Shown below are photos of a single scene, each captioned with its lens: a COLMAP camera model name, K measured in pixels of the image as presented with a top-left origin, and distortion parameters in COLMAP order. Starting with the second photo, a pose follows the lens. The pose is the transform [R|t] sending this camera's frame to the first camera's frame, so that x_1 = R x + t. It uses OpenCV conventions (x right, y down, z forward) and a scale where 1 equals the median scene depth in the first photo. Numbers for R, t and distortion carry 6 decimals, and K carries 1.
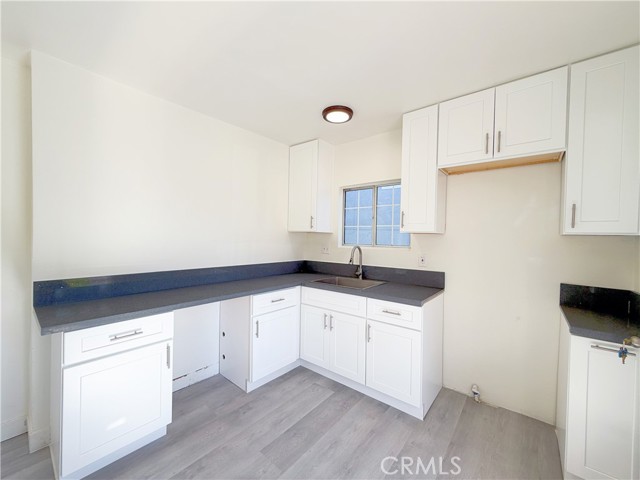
lens RADIAL K [[255.5, 0, 317.4], [0, 255.5, 239.4], [0, 0, 1]] dist [-0.003749, -0.000280]
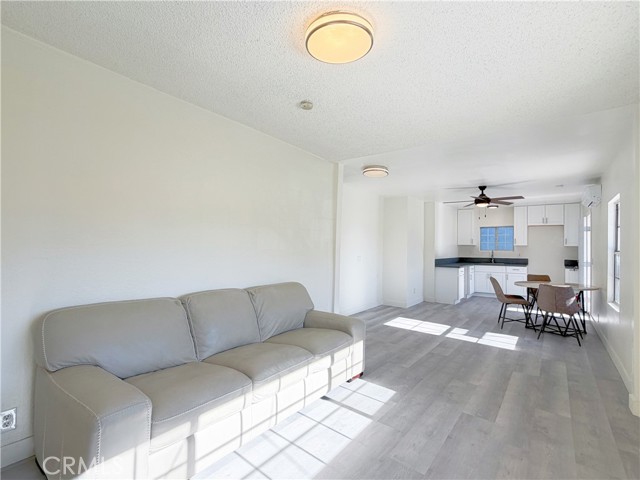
lens RADIAL K [[304.4, 0, 318.8], [0, 304.4, 239.7], [0, 0, 1]] dist [-0.007038, 0.000660]
pose [[0.999337, -0.006278, 0.035872, -2.197923], [0.007421, 0.999467, -0.031806, 0.001732], [-0.035654, 0.032051, 0.998850, -2.611262]]
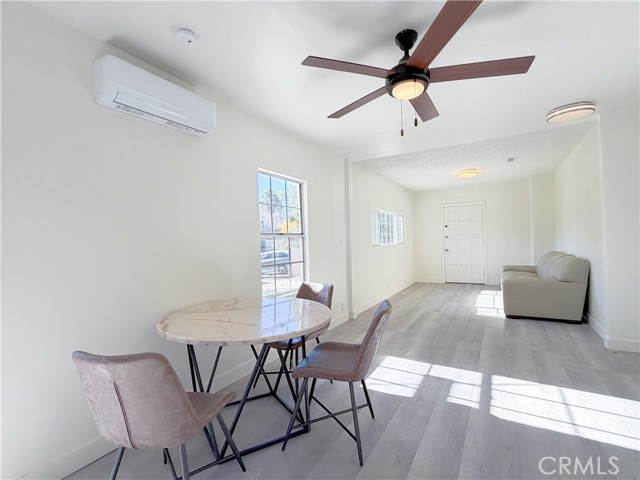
lens RADIAL K [[304.4, 0, 317.7], [0, 304.4, 239.8], [0, 0, 1]] dist [-0.007038, 0.000660]
pose [[-0.988175, 0.002659, -0.153309, -0.417290], [0.002527, 0.999996, 0.001058, 0.053802], [0.153312, 0.000658, -0.988178, 0.568178]]
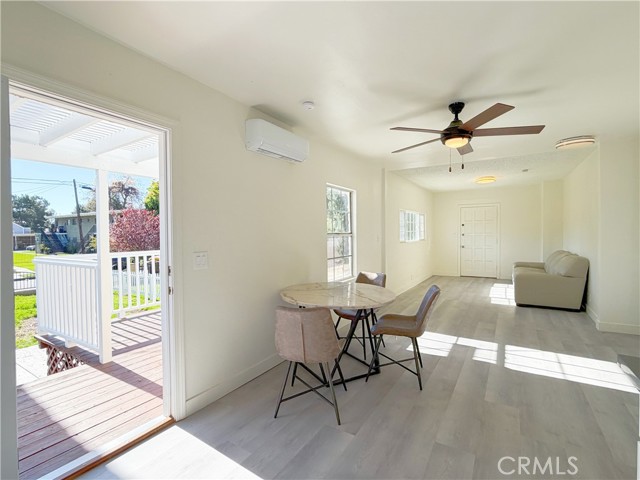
lens RADIAL K [[304.4, 0, 317.2], [0, 304.4, 238.9], [0, 0, 1]] dist [-0.007038, 0.000660]
pose [[-0.991742, -0.013137, -0.127573, -0.087255], [-0.016639, 0.999512, 0.026423, 0.010616], [0.127163, 0.028327, -0.991477, 0.930122]]
